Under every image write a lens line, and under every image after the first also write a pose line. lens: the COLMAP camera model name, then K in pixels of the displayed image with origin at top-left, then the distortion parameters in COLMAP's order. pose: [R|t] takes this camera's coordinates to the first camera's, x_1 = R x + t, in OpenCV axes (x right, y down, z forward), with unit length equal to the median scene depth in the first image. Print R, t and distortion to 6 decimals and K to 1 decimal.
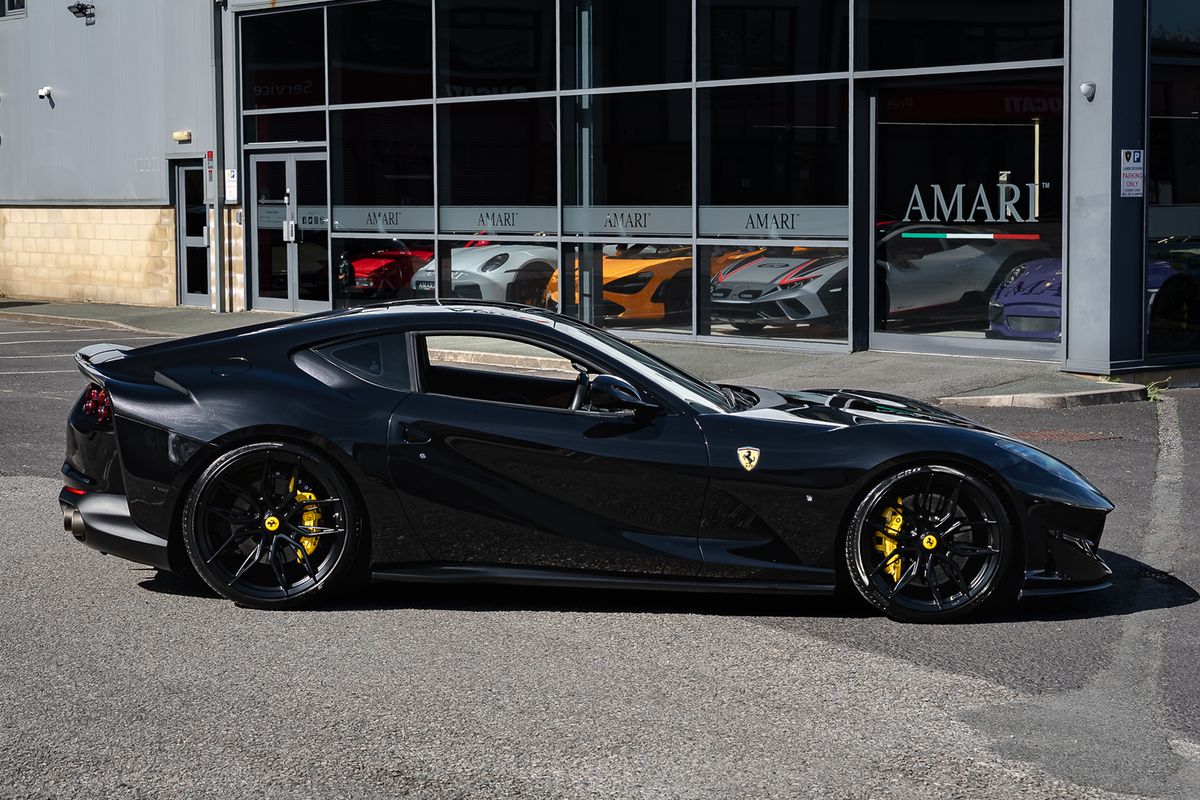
lens RADIAL K [[2532.8, 0, 617.9], [0, 2532.8, 399.5], [0, 0, 1]] dist [0.020699, 0.087857]
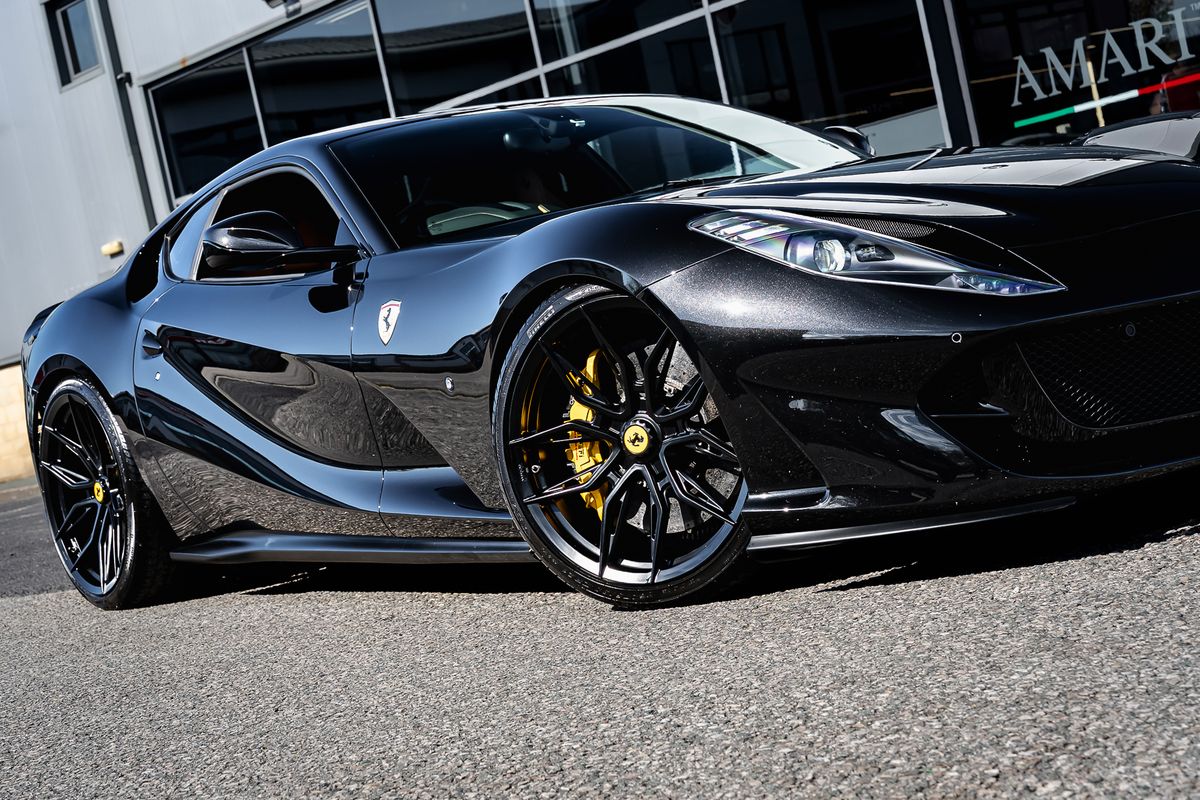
lens RADIAL K [[2532.8, 0, 617.9], [0, 2532.8, 399.5], [0, 0, 1]] dist [0.020699, 0.087857]
pose [[0.978541, -0.205895, -0.008029, -0.017050], [0.205149, 0.977159, -0.055451, 0.035185], [0.019263, 0.052613, 0.998429, 0.237443]]
